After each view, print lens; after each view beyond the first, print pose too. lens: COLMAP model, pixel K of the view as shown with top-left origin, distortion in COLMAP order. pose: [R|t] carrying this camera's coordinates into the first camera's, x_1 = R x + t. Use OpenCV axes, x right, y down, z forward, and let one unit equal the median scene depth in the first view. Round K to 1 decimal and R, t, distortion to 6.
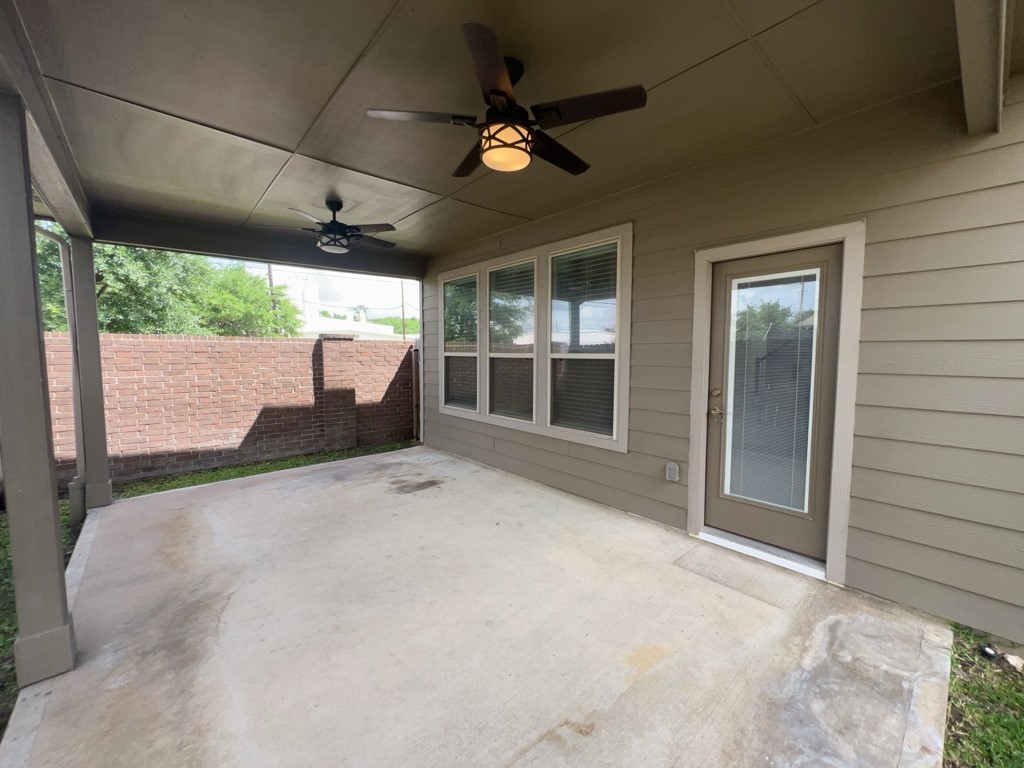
lens RADIAL K [[407.8, 0, 512.6], [0, 407.8, 384.9], [0, 0, 1]] dist [-0.001327, 0.000689]
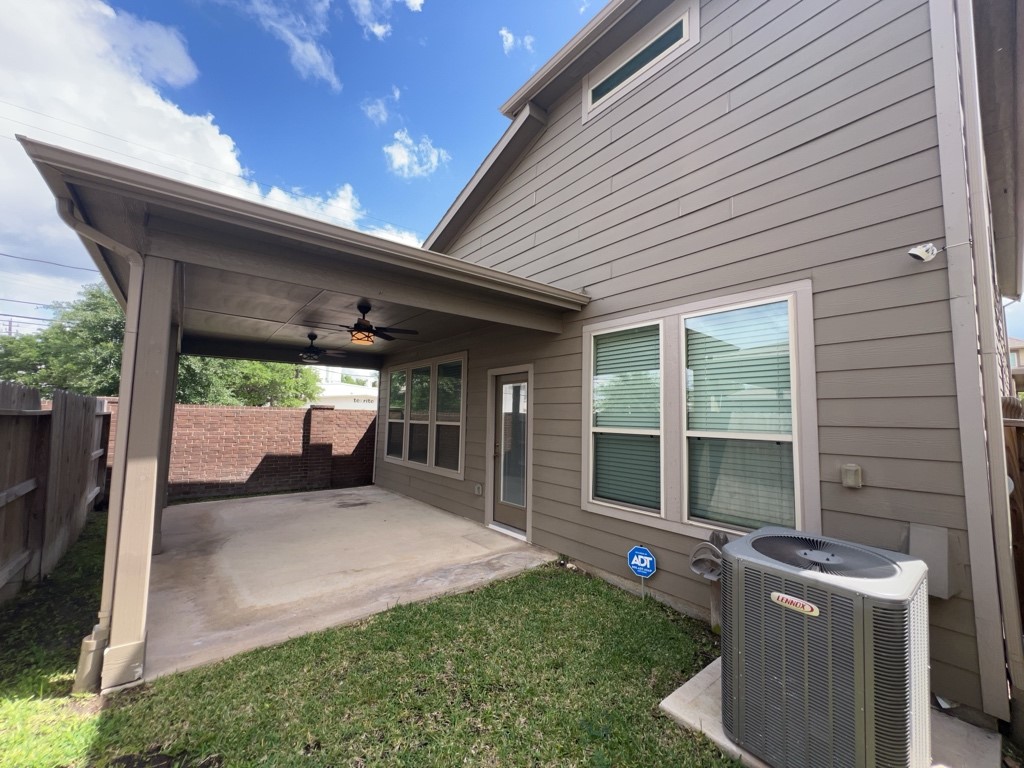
lens RADIAL K [[407.8, 0, 512.6], [0, 407.8, 384.9], [0, 0, 1]] dist [-0.001327, 0.000689]
pose [[0.998905, 0.012665, -0.045040, 0.417276], [-0.019733, 0.986897, -0.160143, 0.030198], [0.042421, 0.160857, 0.986066, -0.554685]]
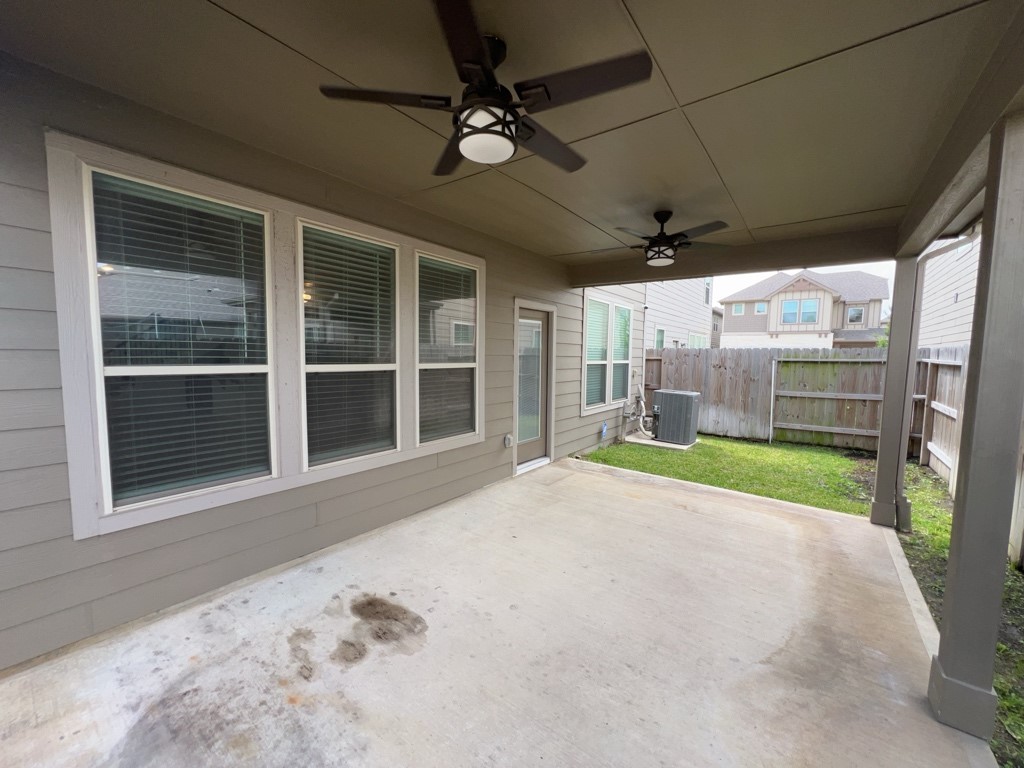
lens RADIAL K [[407.8, 0, 512.6], [0, 407.8, 384.9], [0, 0, 1]] dist [-0.001327, 0.000689]
pose [[-0.201242, -0.082679, 0.976046, -0.719283], [0.060561, 0.993475, 0.096642, -0.092068], [-0.977668, 0.078559, -0.194922, 0.859970]]
